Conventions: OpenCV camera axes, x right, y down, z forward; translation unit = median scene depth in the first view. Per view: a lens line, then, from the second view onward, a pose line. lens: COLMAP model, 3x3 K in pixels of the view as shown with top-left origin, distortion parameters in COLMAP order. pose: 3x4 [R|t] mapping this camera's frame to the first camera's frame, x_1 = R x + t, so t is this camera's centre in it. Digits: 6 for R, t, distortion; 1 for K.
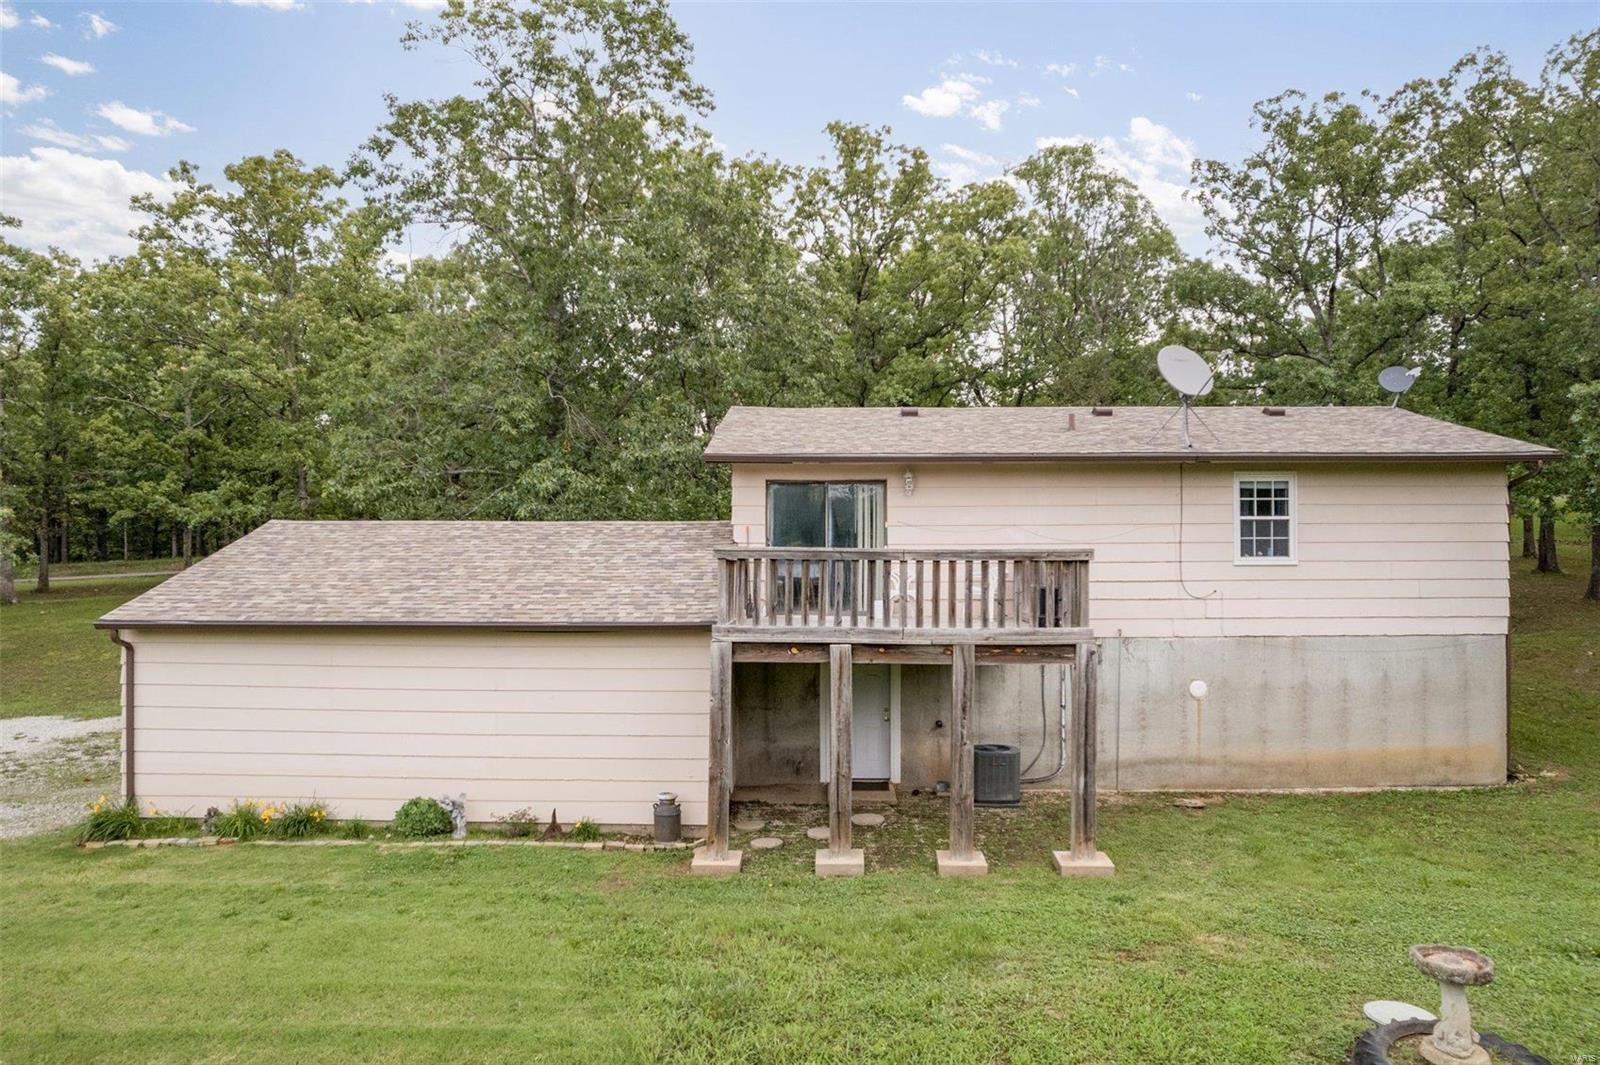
lens RADIAL K [[1043.0, 0, 798.4], [0, 1043.0, 540.0], [0, 0, 1]] dist [-0.064950, 0.057002]
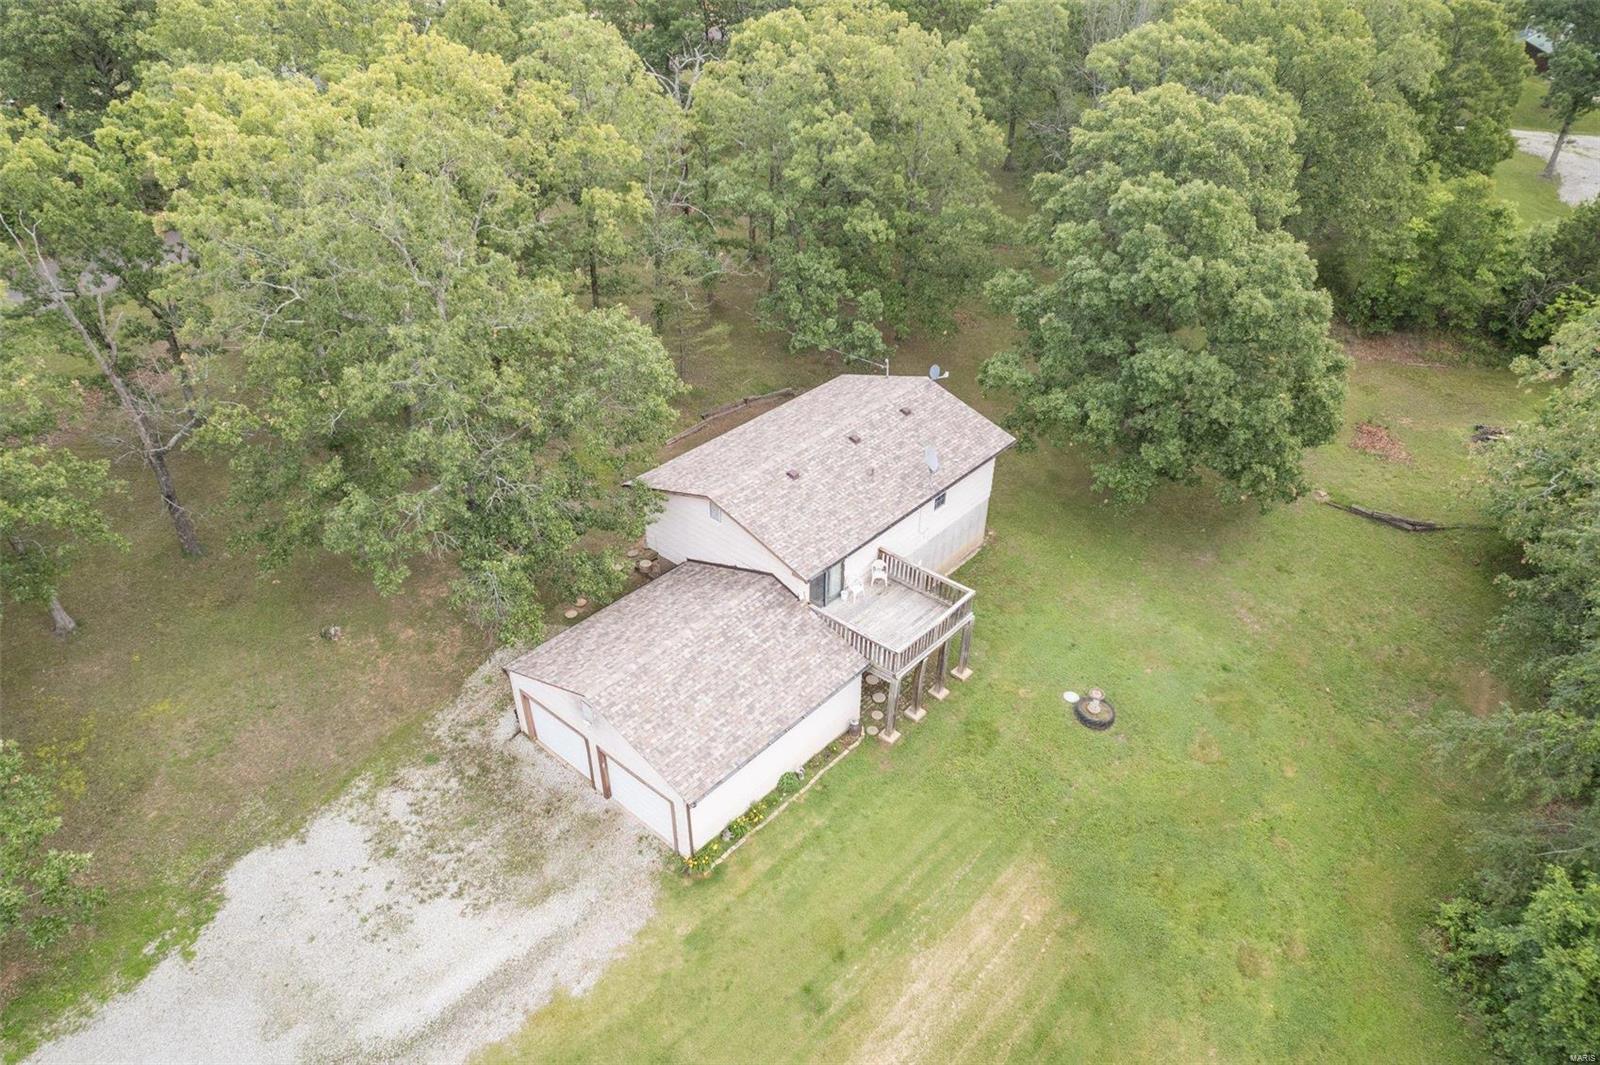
lens RADIAL K [[1043.0, 0, 807.9], [0, 1043.0, 538.9], [0, 0, 1]] dist [-0.064950, 0.057002]
pose [[0.638174, -0.422689, 0.643481, -1.746033], [-0.022849, 0.825040, 0.564612, -1.664530], [-0.769553, -0.375023, 0.516861, -0.099658]]
